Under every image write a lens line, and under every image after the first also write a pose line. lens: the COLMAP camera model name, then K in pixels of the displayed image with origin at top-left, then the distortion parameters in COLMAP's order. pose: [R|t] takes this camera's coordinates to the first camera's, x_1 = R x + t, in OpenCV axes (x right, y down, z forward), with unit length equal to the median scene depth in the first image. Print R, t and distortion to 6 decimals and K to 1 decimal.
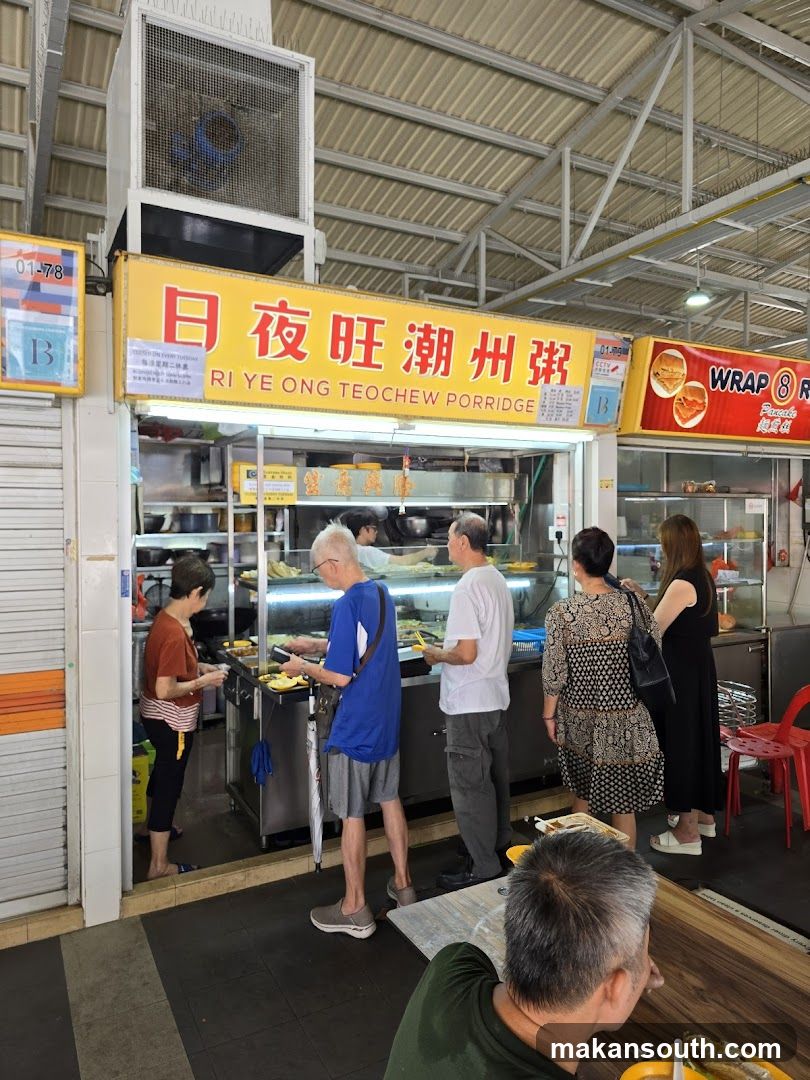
lens RADIAL K [[734.7, 0, 408.8], [0, 734.7, 529.0], [0, 0, 1]] dist [0.047022, -0.032629]
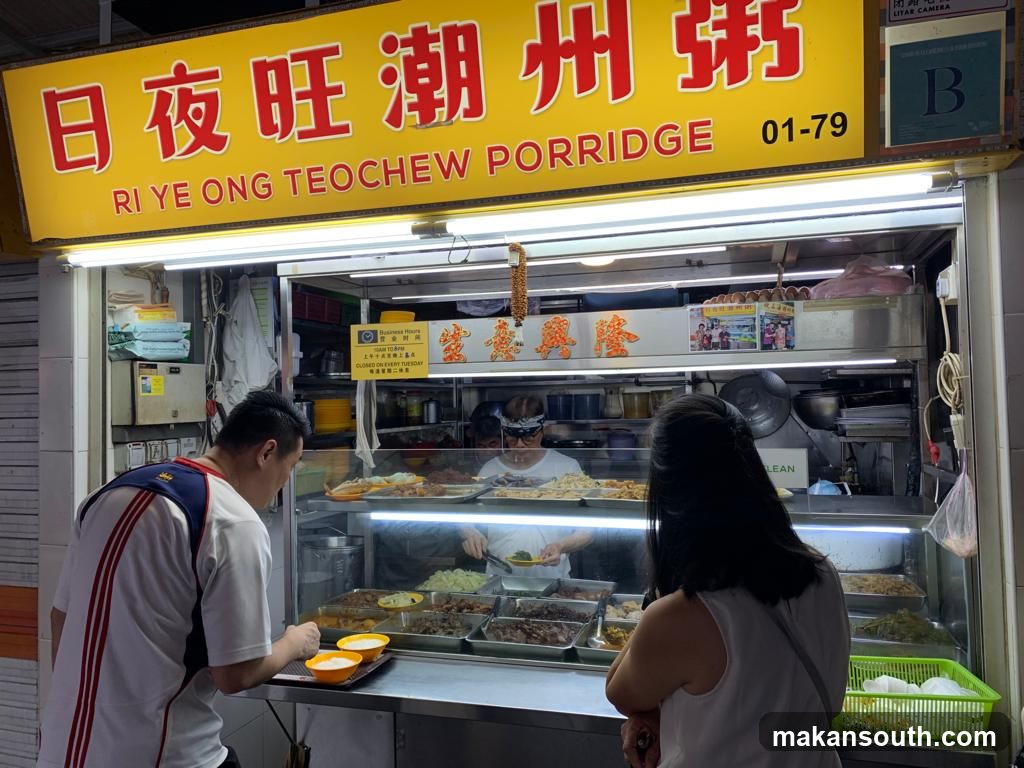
lens RADIAL K [[782.6, 0, 515.1], [0, 782.6, 366.0], [0, 0, 1]] dist [0.025062, -0.038863]
pose [[0.696315, -0.044703, -0.716343, 0.450077], [0.004846, 0.998329, -0.057590, -0.004041], [0.717720, 0.036629, 0.695368, 0.647590]]
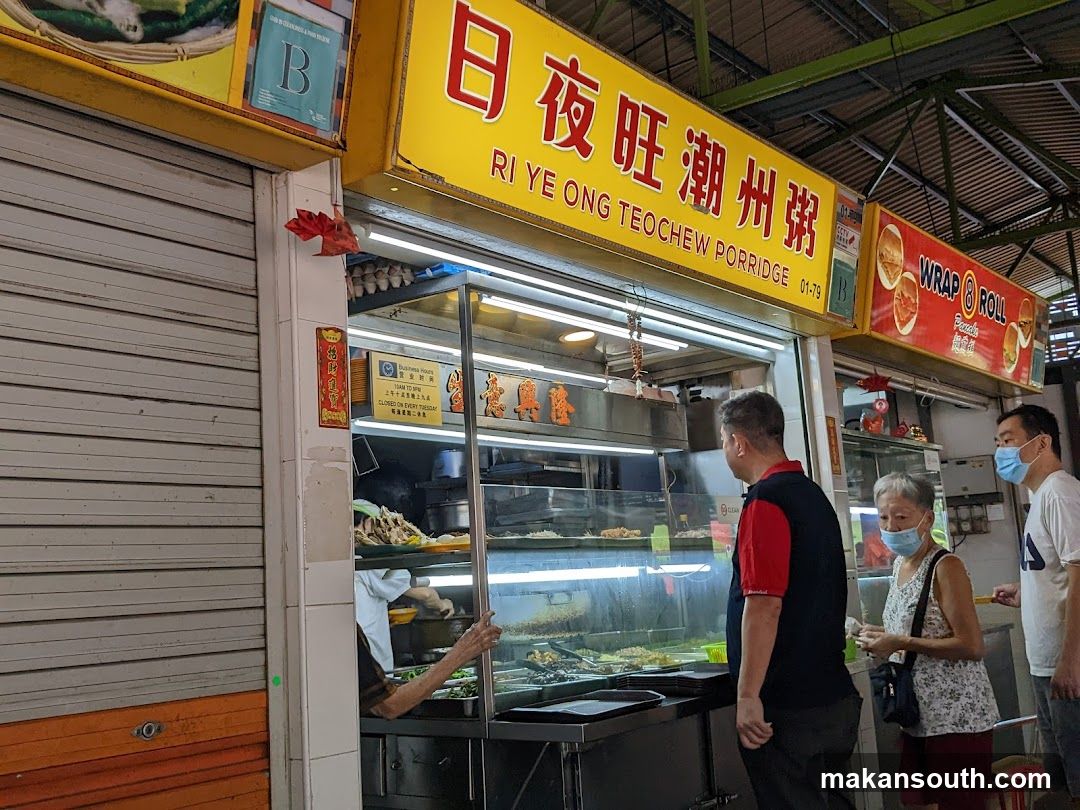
lens RADIAL K [[1209.8, 0, 541.0], [0, 1209.8, 395.0], [0, 0, 1]] dist [0.049807, 0.000000]
pose [[0.908401, 0.013166, 0.417893, -0.543740], [0.067251, 0.981889, -0.177122, 0.132089], [-0.412656, 0.189001, 0.891063, 0.127710]]
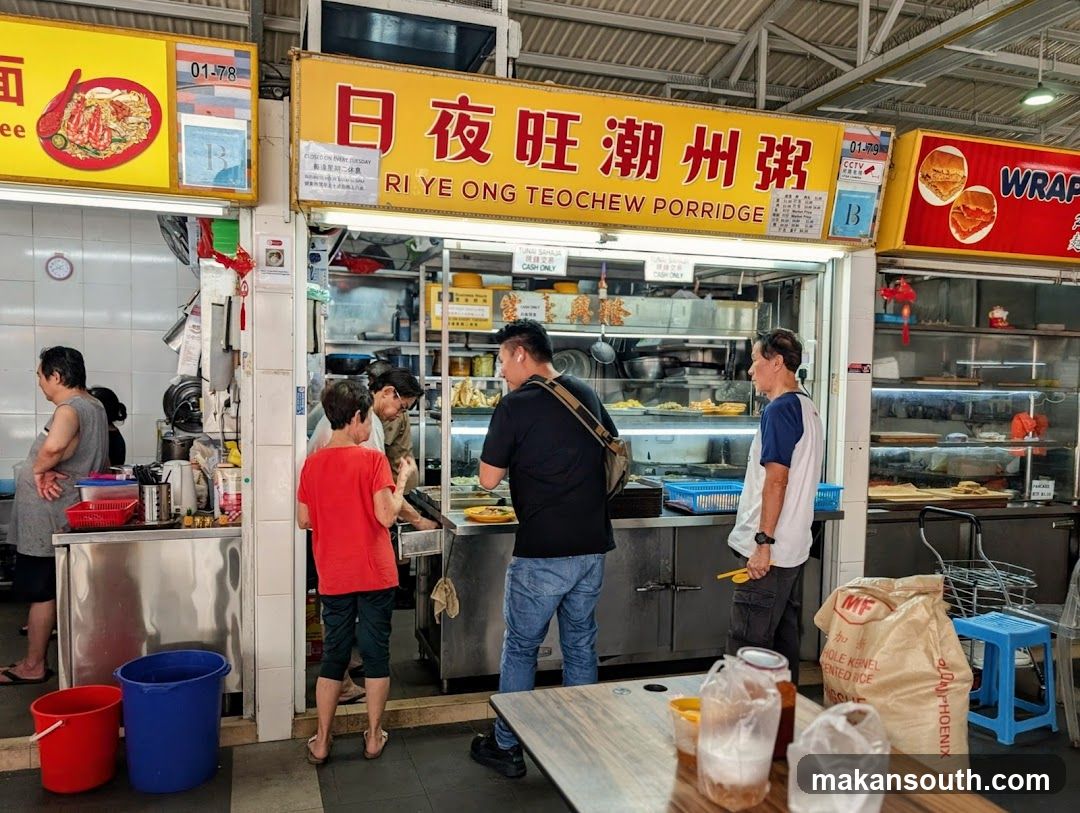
lens RADIAL K [[871.6, 0, 523.1], [0, 871.6, 433.8], [0, 0, 1]] dist [-0.014224, 0.019778]
pose [[0.980549, 0.028293, -0.194223, 0.108461], [-0.021662, 0.999110, 0.036180, 0.060284], [0.195074, -0.031269, 0.980290, -0.052204]]
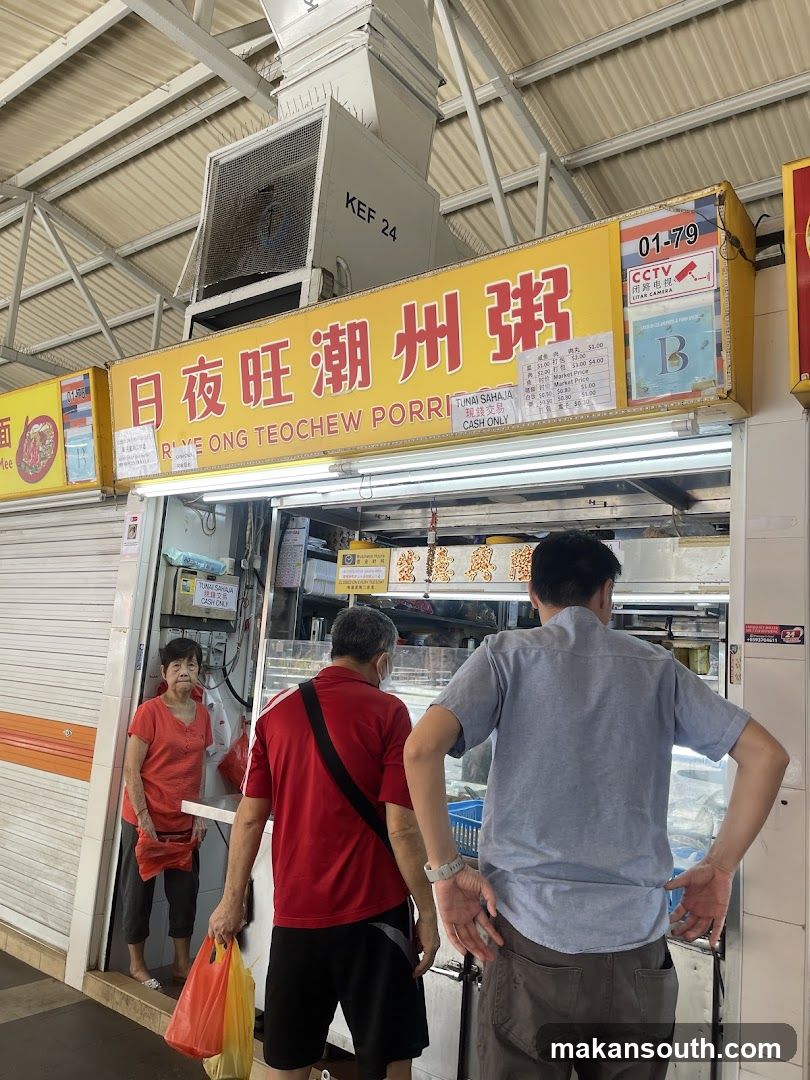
lens RADIAL K [[825.4, 0, 412.3], [0, 825.4, 543.4], [0, 0, 1]] dist [0.025062, -0.038863]
pose [[0.406755, -0.108365, -0.907087, 0.759034], [-0.090864, 0.983217, -0.158205, 0.057592], [0.909007, 0.146772, 0.390082, 0.756894]]
